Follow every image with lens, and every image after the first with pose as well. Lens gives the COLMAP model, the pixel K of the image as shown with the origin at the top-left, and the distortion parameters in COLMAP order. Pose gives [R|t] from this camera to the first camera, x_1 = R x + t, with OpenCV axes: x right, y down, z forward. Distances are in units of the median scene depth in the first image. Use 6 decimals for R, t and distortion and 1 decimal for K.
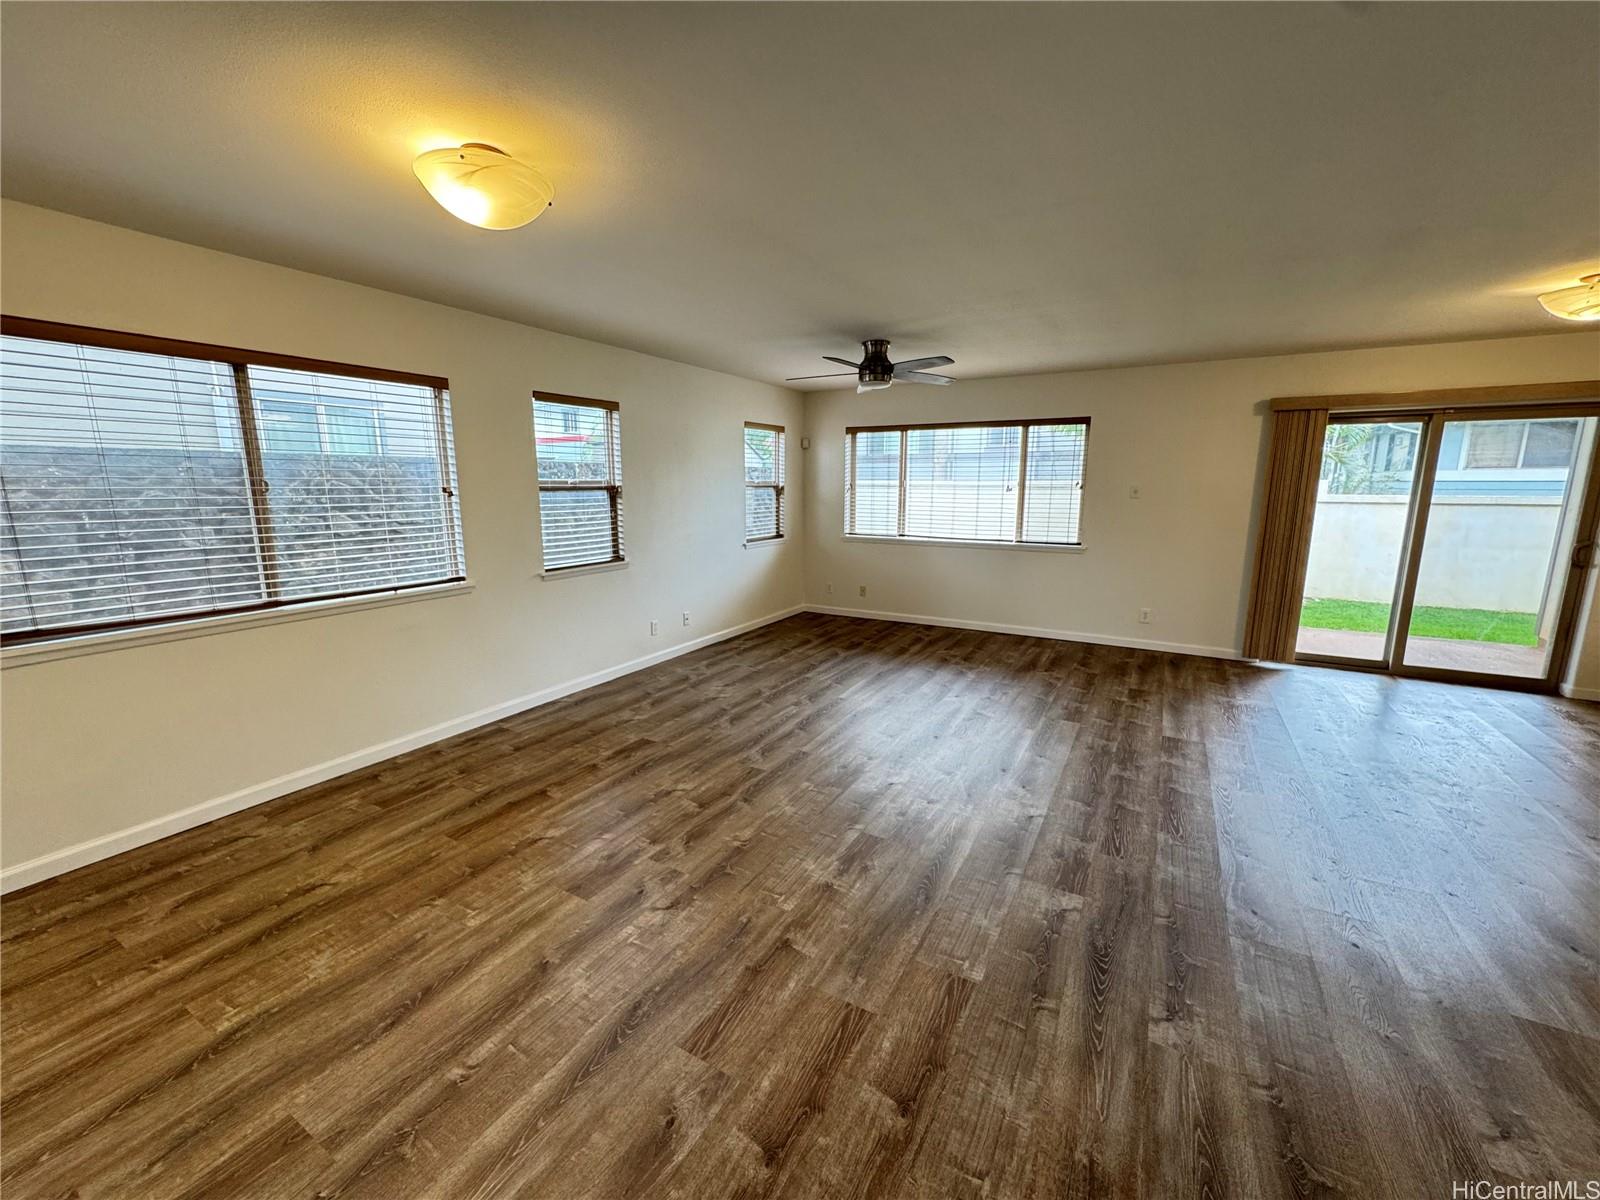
lens RADIAL K [[640.8, 0, 799.3], [0, 640.8, 606.4], [0, 0, 1]] dist [-0.002371, 0.000166]
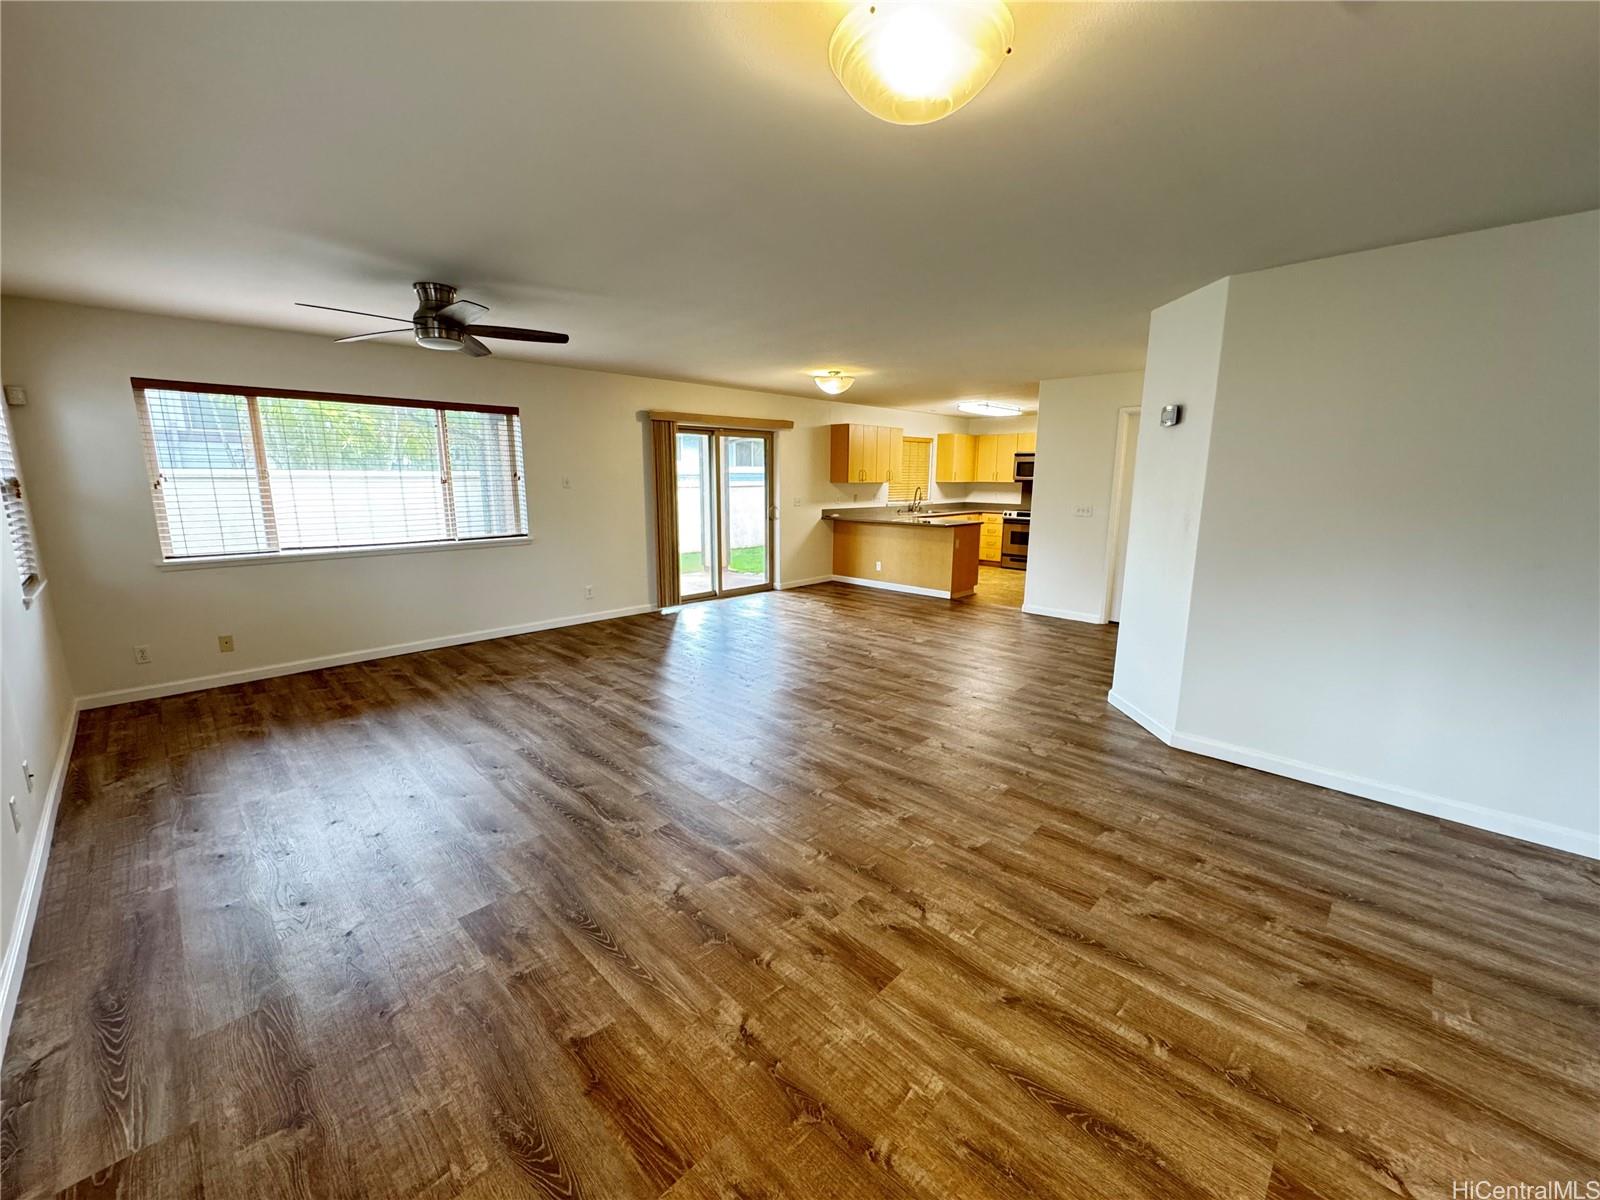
lens RADIAL K [[640.8, 0, 809.8], [0, 640.8, 593.5], [0, 0, 1]] dist [-0.002371, 0.000166]
pose [[0.239891, -0.177196, 0.954491, -0.898848], [0.180495, 0.974199, 0.135491, -0.134449], [-0.953873, 0.139778, 0.265685, 0.686141]]
